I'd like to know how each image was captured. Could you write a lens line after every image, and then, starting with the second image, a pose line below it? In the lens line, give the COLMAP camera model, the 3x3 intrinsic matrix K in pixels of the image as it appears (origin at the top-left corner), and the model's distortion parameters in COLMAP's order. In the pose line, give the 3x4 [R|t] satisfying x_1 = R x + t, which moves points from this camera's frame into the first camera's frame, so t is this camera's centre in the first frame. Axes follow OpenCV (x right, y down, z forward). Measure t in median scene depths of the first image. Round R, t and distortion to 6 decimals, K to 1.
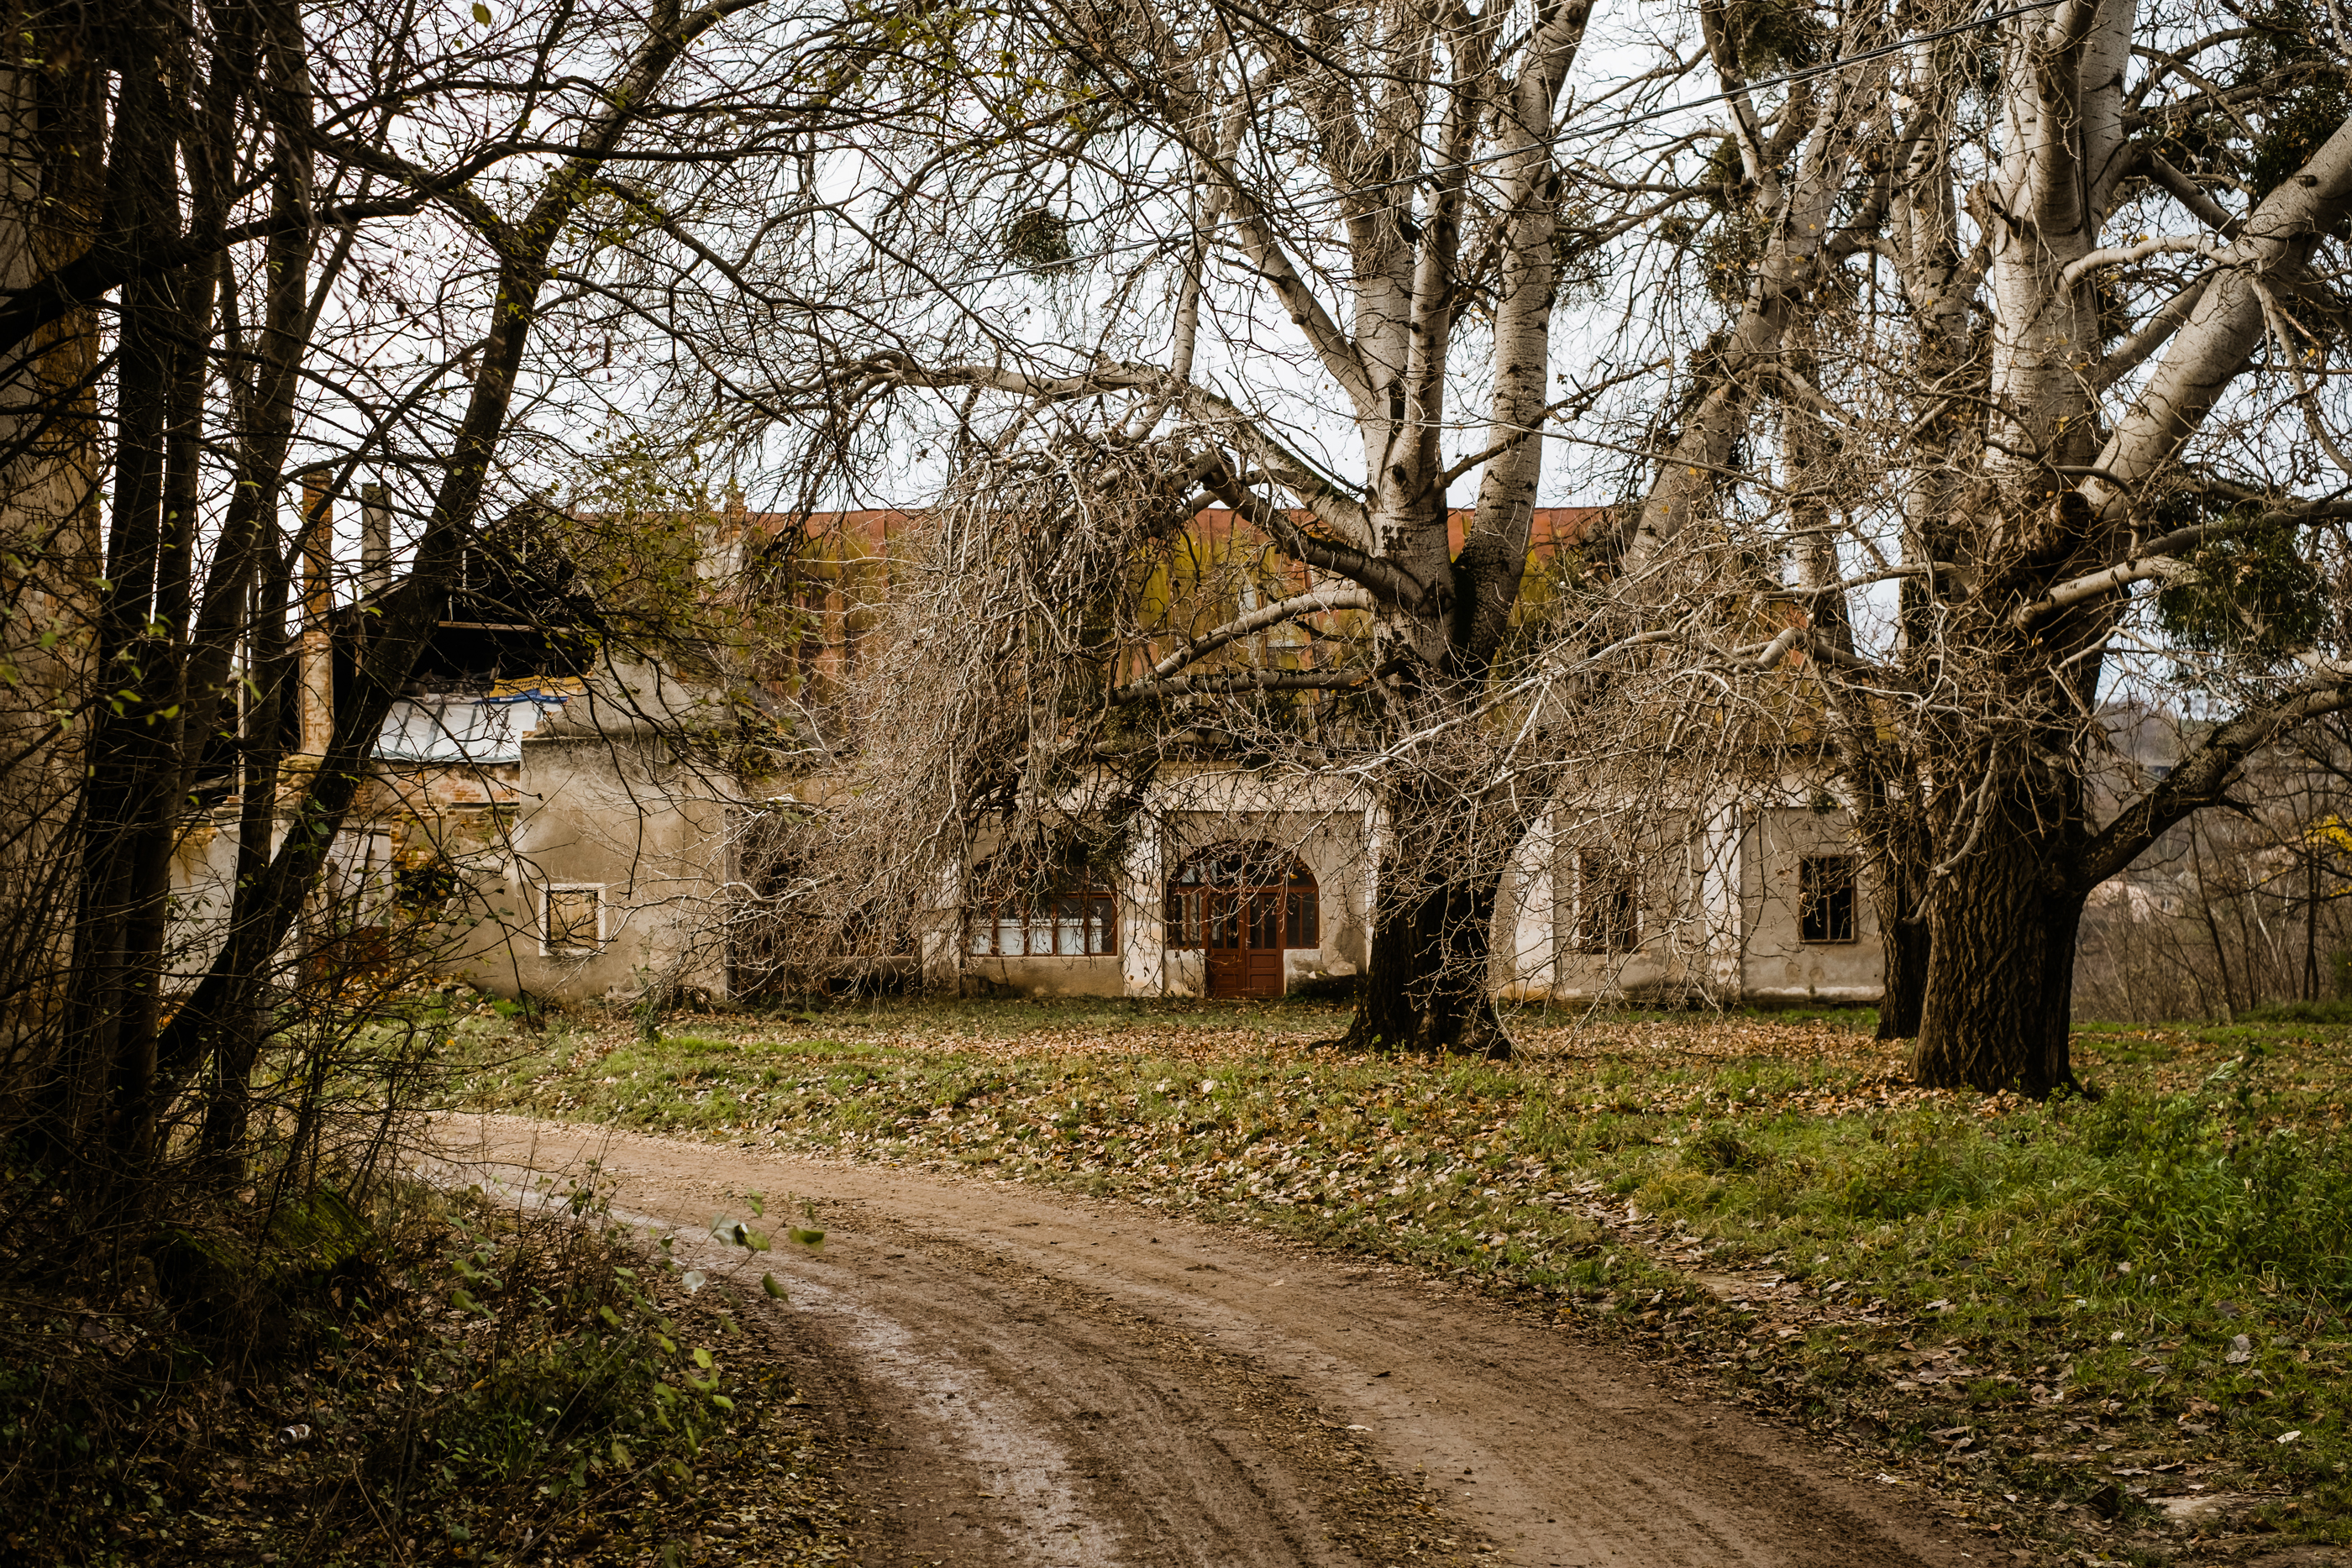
lens RADIAL K [[3702.3, 0, 1226.0], [0, 3702.3, 858.1], [0, 0, 1]] dist [-0.054413, 0.106501]
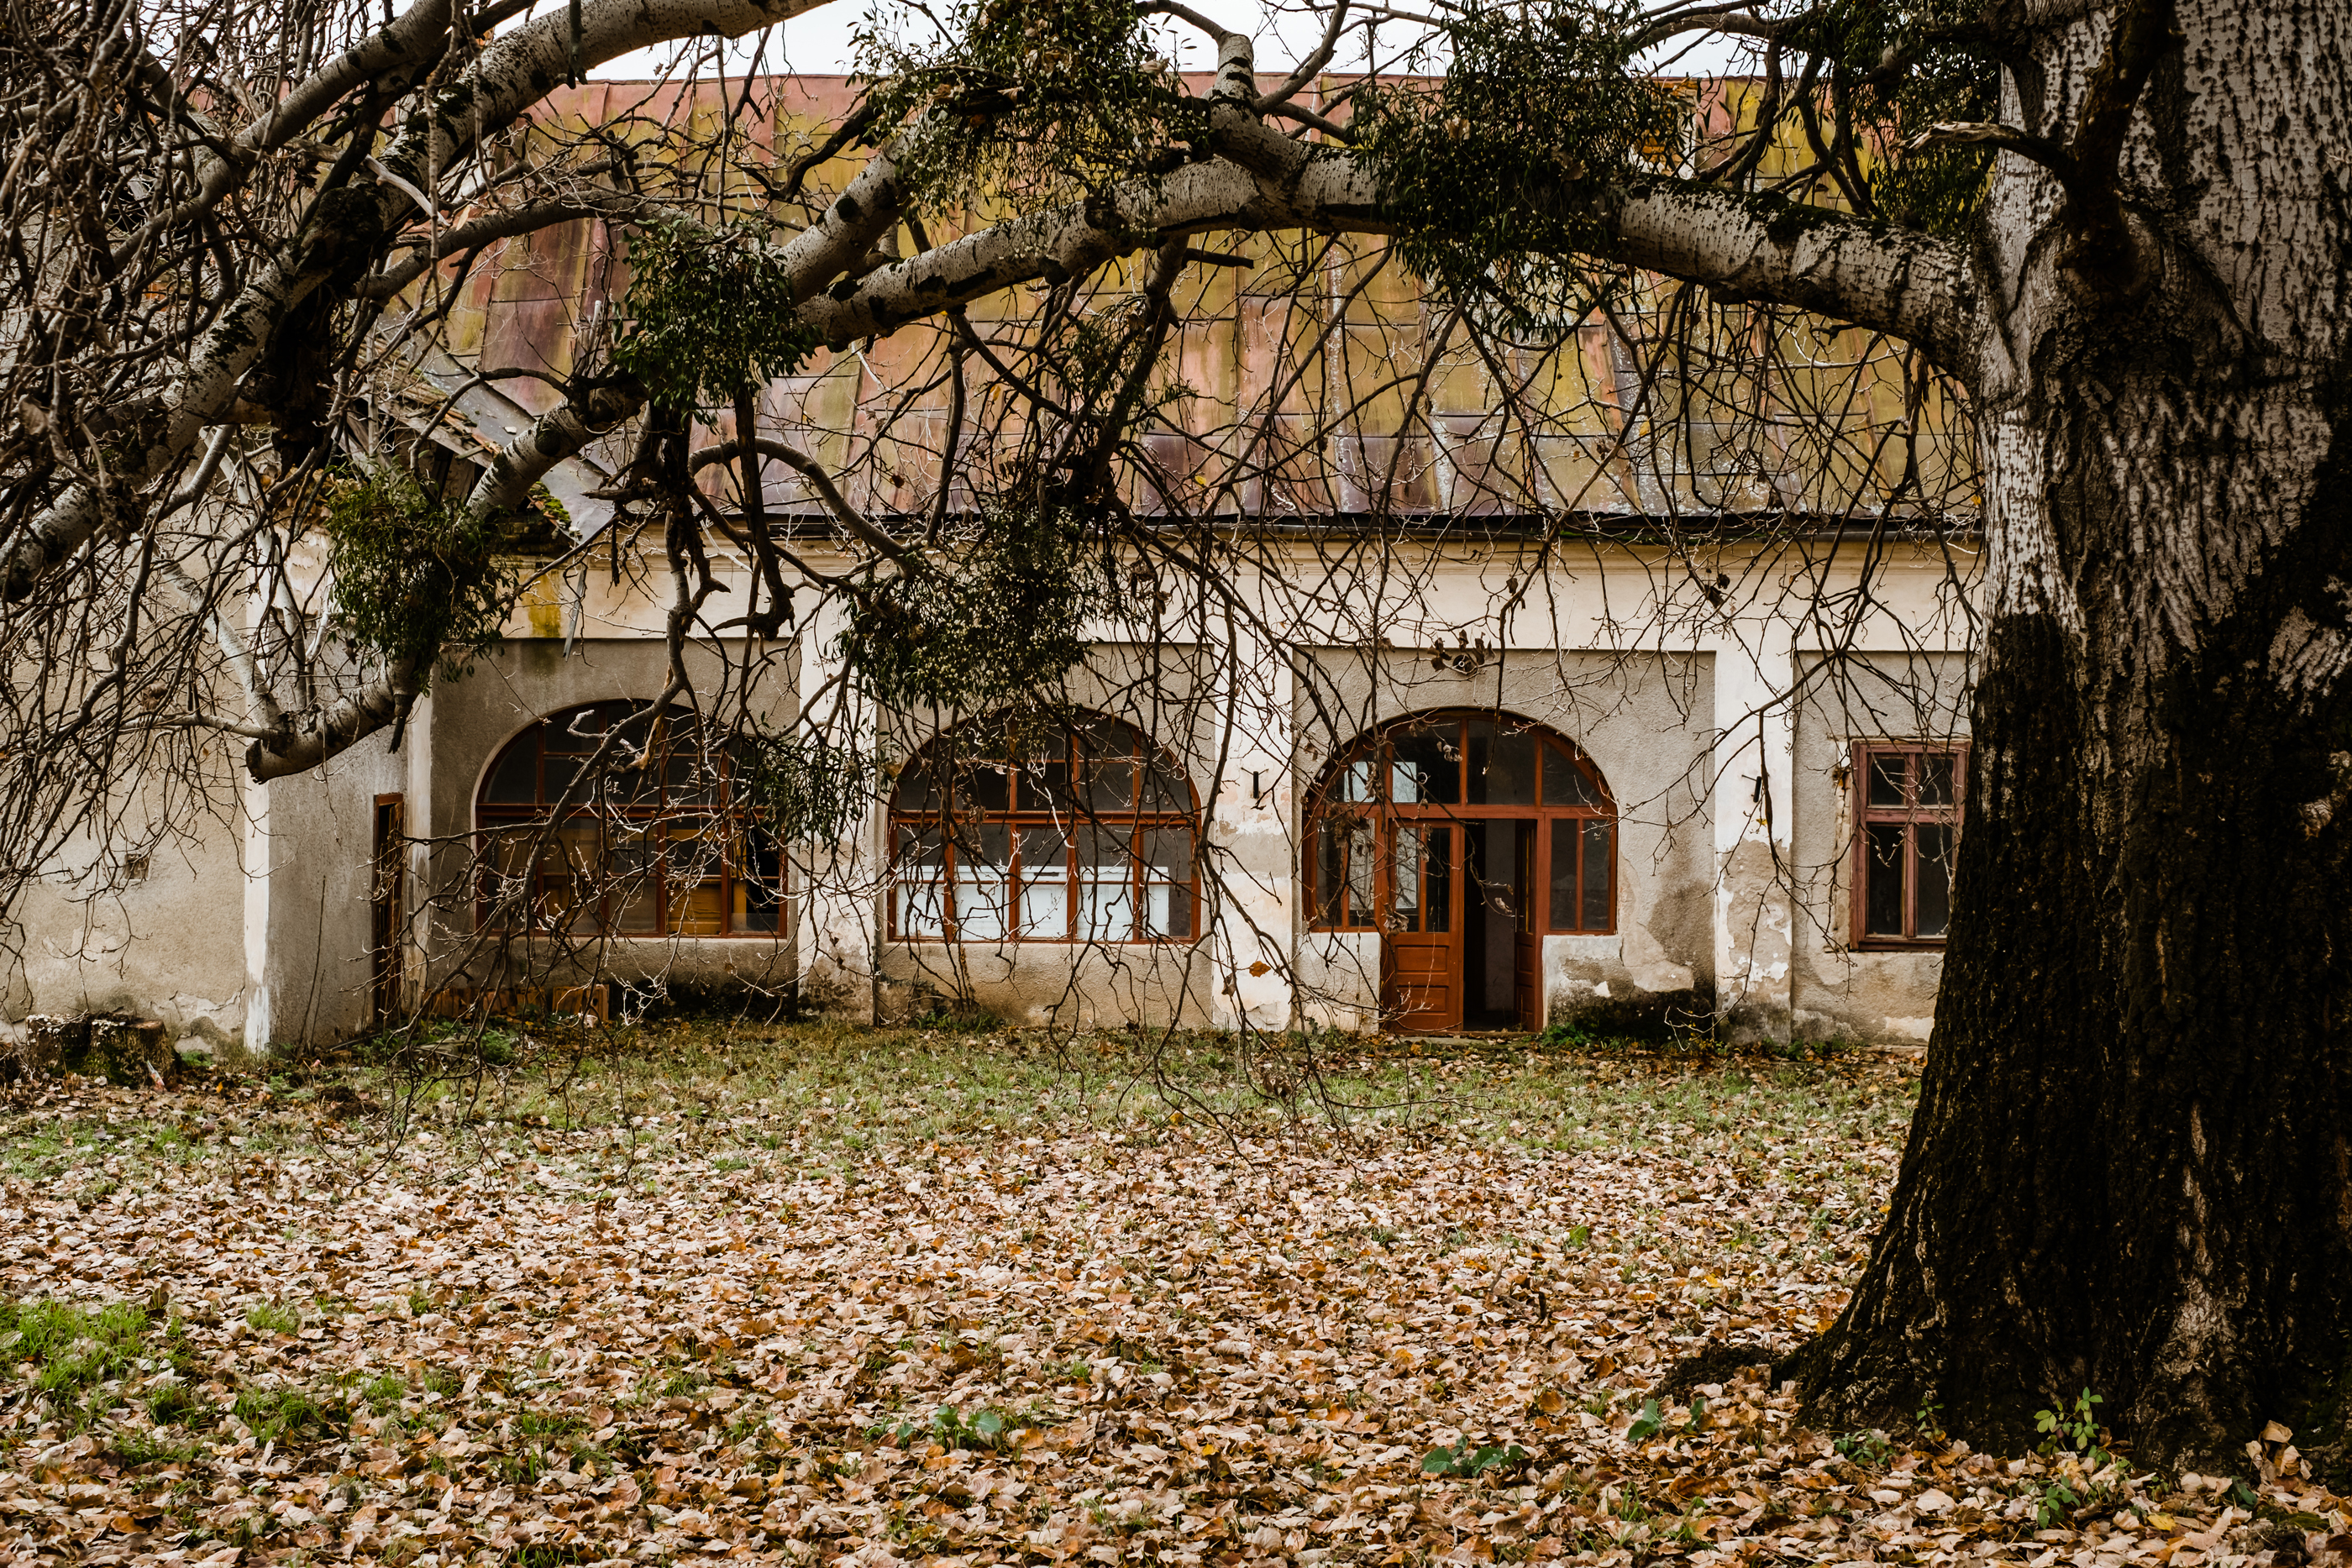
lens RADIAL K [[3702.3, 0, 1226.0], [0, 3702.3, 858.1], [0, 0, 1]] dist [-0.054413, 0.106501]
pose [[0.997074, 0.011863, -0.075511, 0.012756], [-0.011088, 0.999882, 0.010673, 0.011871], [0.075629, -0.009805, 0.997088, 0.621589]]
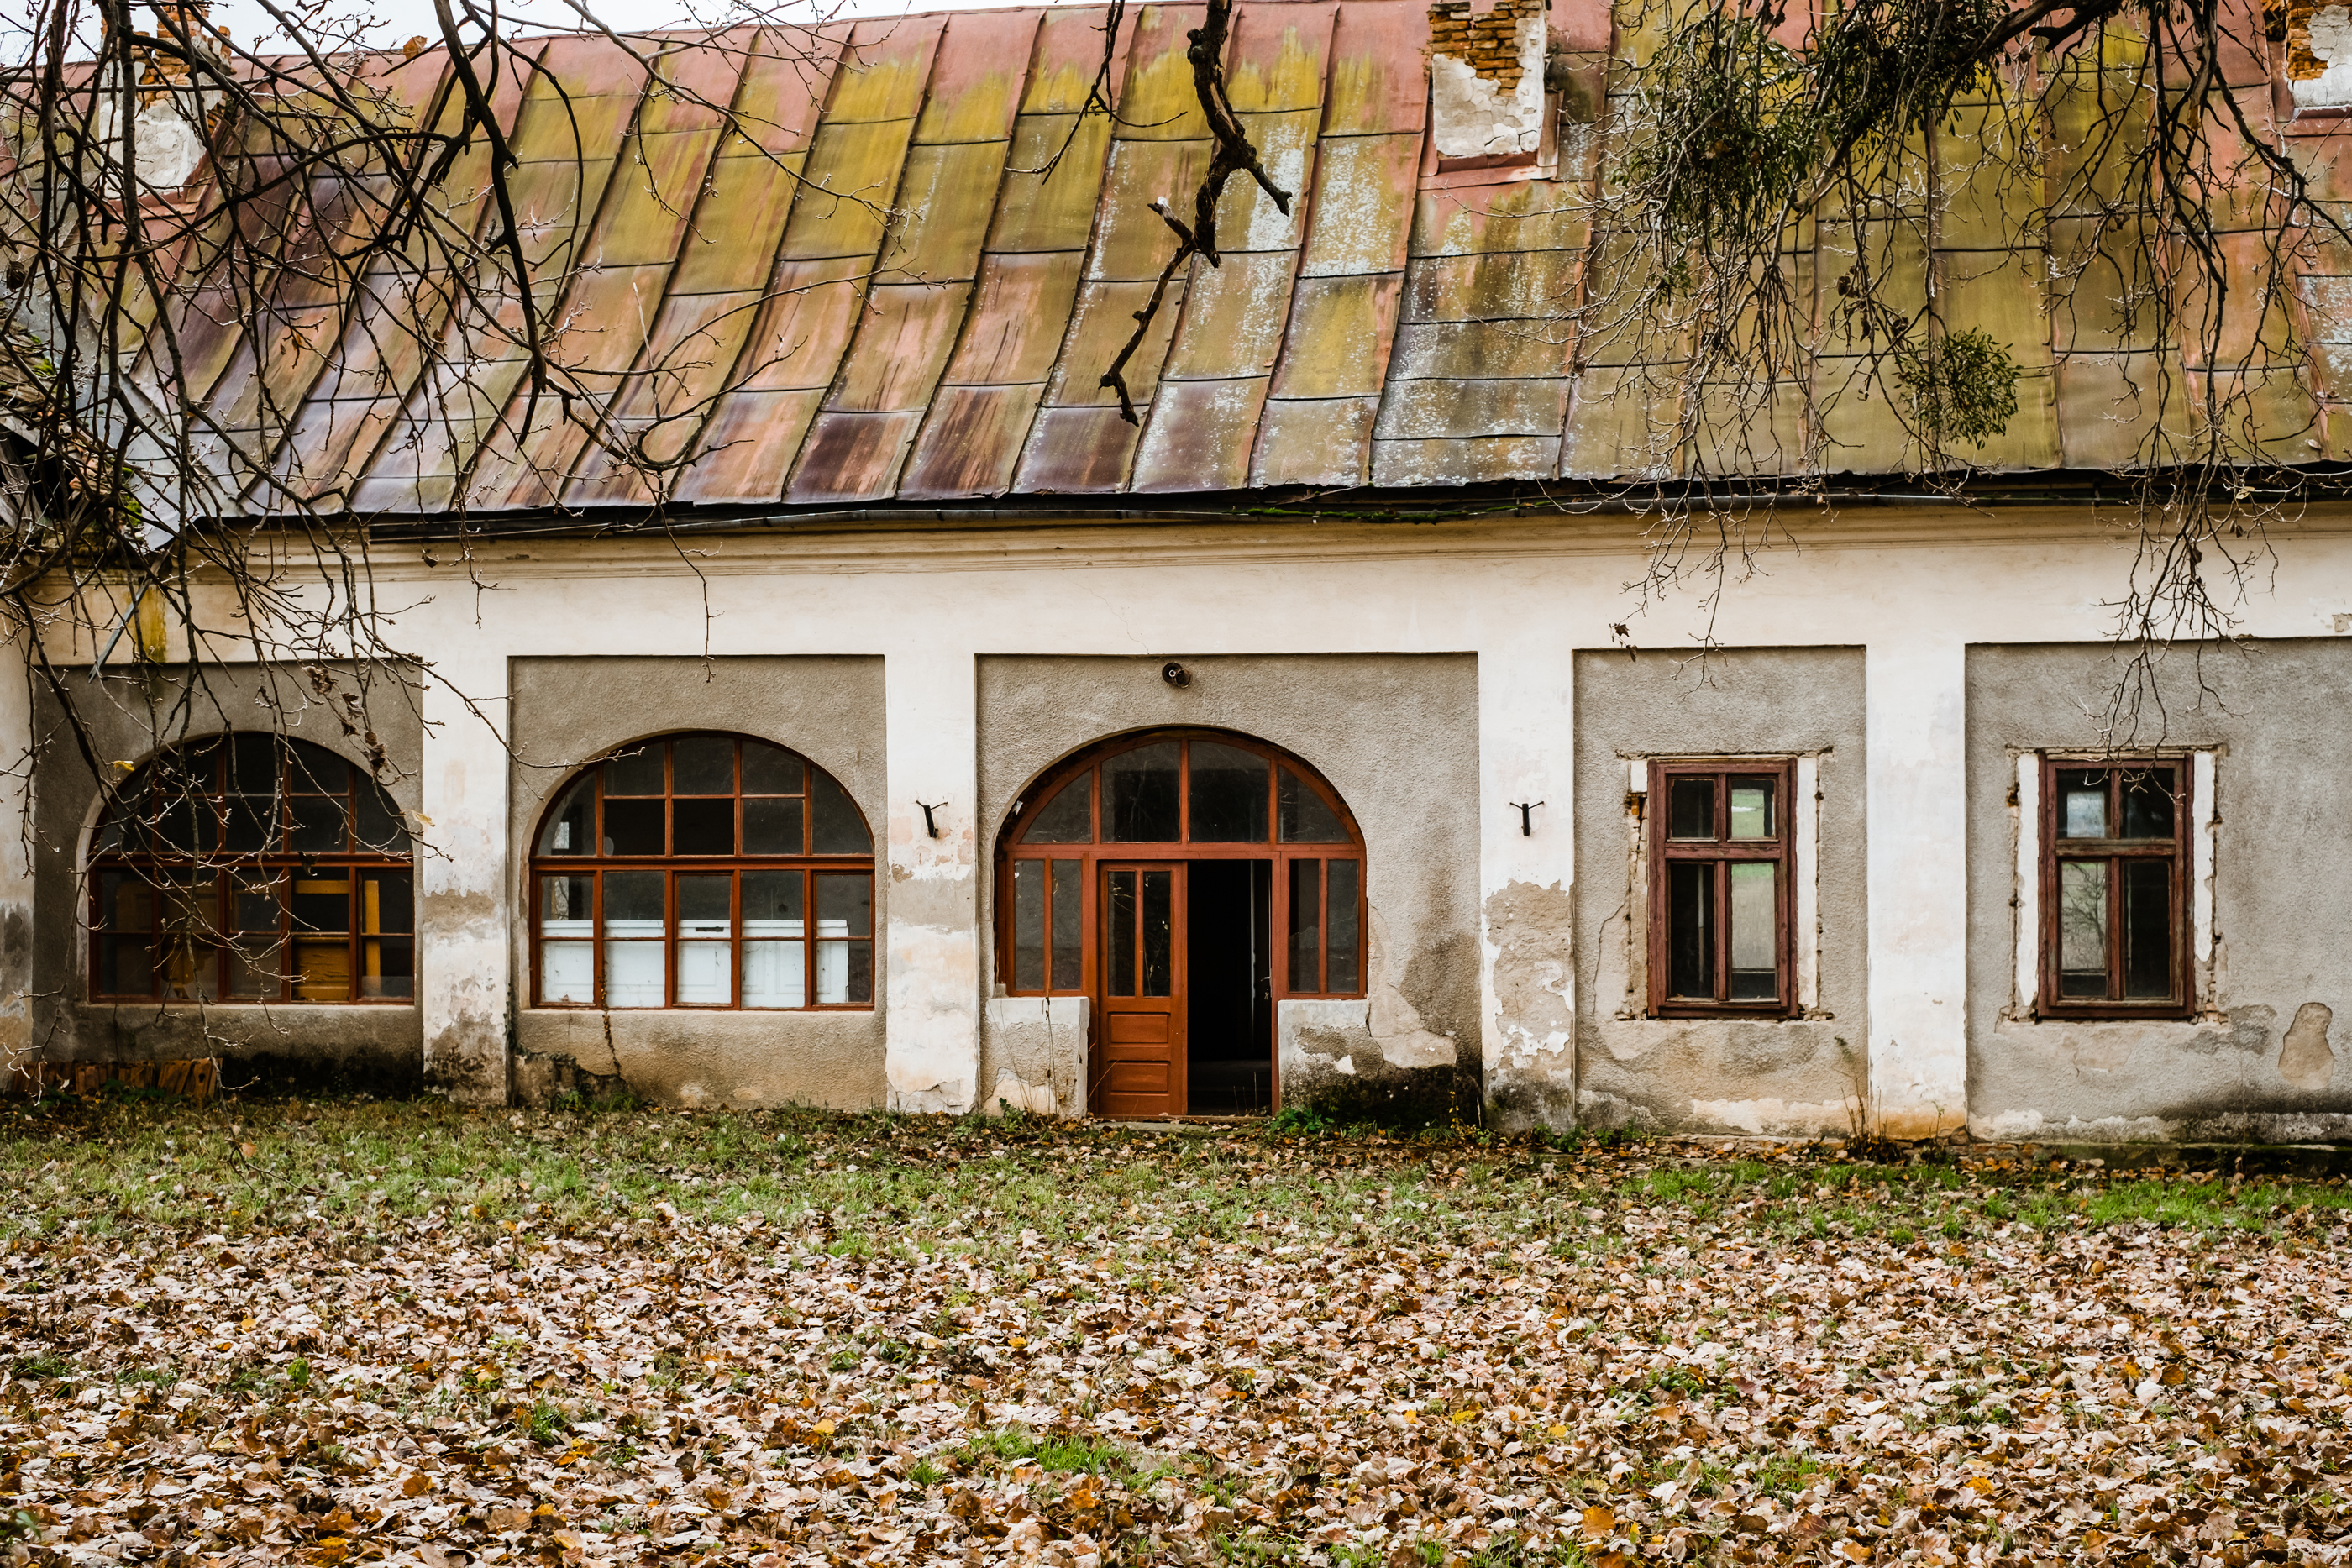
lens RADIAL K [[3702.3, 0, 1226.0], [0, 3702.3, 858.1], [0, 0, 1]] dist [-0.054413, 0.106501]
pose [[0.965648, 0.000521, -0.259852, 0.137982], [-0.005003, 0.999850, -0.016586, 0.019314], [0.259805, 0.017316, 0.965506, 0.738905]]
